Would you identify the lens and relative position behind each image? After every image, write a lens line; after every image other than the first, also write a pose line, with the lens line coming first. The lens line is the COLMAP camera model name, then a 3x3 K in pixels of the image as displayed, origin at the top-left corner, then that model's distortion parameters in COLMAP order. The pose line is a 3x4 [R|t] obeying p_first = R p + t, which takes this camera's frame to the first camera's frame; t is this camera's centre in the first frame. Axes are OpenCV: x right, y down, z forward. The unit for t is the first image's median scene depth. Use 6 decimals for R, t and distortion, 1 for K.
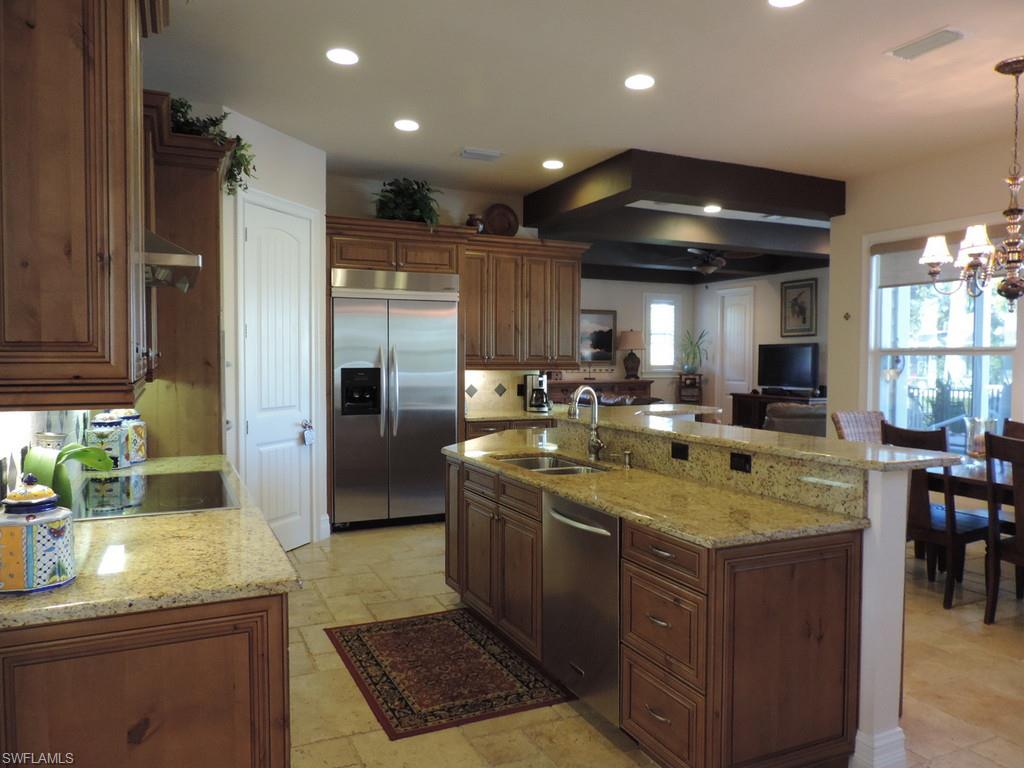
lens RADIAL K [[718.2, 0, 512.0], [0, 718.2, 384.0], [0, 0, 1]] dist [-0.026538, 0.002306]
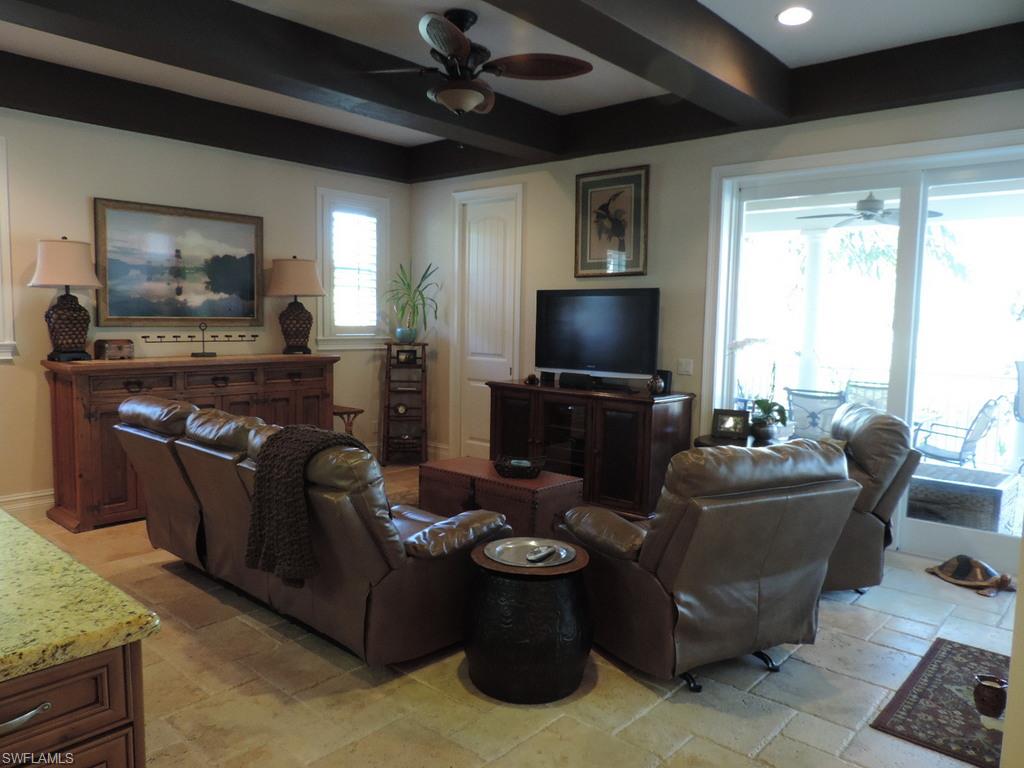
lens RADIAL K [[718.2, 0, 512.0], [0, 718.2, 384.0], [0, 0, 1]] dist [-0.026538, 0.002306]
pose [[0.913497, -0.025633, 0.406038, 0.099144], [0.000511, 0.998085, 0.061859, -0.016852], [-0.406846, -0.056300, 0.911760, 0.469450]]
